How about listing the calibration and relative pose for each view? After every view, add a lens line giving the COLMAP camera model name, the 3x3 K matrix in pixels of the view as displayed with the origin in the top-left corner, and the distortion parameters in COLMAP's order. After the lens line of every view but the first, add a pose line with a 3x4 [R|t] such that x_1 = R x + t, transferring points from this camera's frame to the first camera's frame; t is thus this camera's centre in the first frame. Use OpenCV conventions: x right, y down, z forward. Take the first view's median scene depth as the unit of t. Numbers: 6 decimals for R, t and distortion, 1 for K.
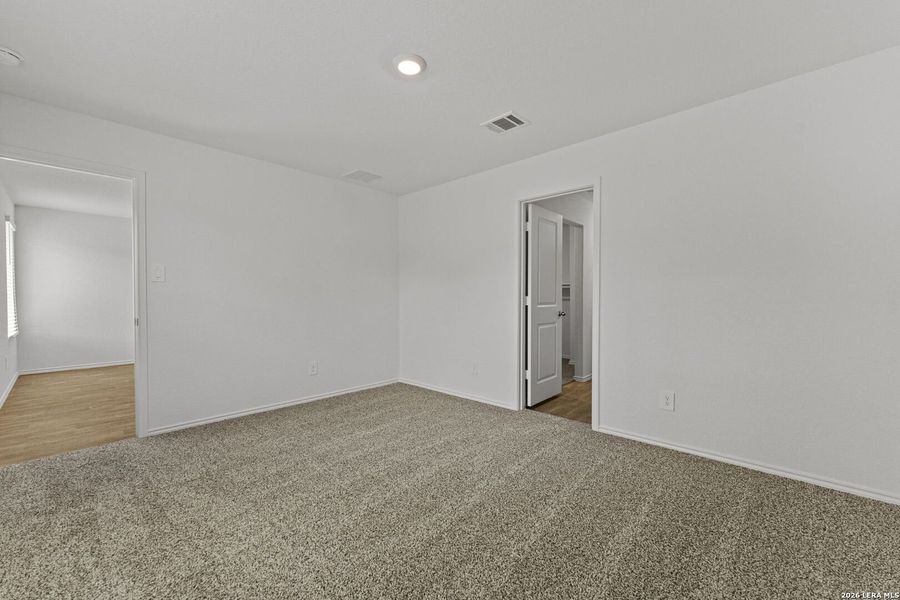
lens RADIAL K [[367.8, 0, 447.1], [0, 367.8, 303.4], [0, 0, 1]] dist [0.001390, -0.000097]
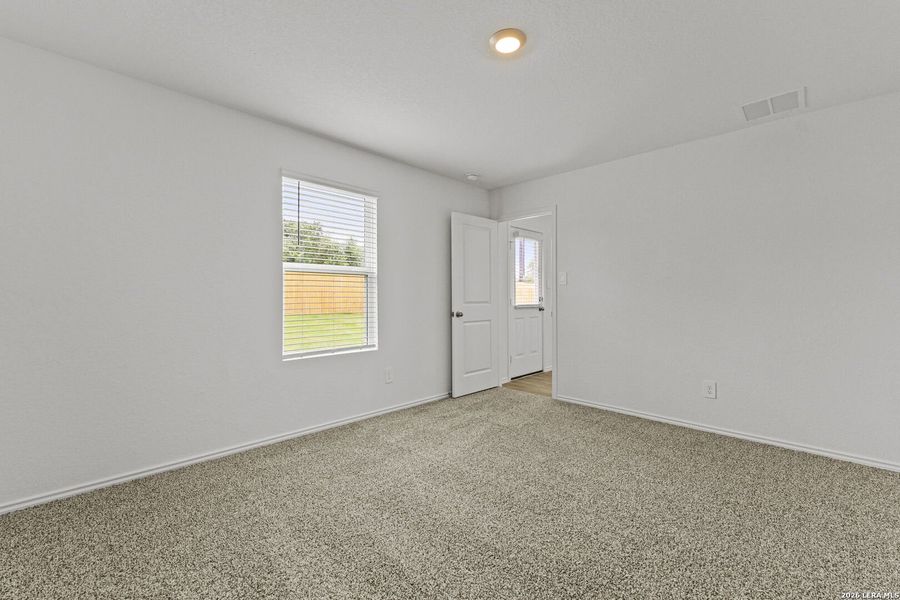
lens RADIAL K [[362.6, 0, 450.1], [0, 362.6, 294.3], [0, 0, 1]] dist [-0.000929, -0.000007]
pose [[-0.031795, -0.012144, -0.999421, 0.731105], [-0.013624, 0.999839, -0.011716, -0.012985], [0.999402, 0.013244, -0.031956, 0.838179]]
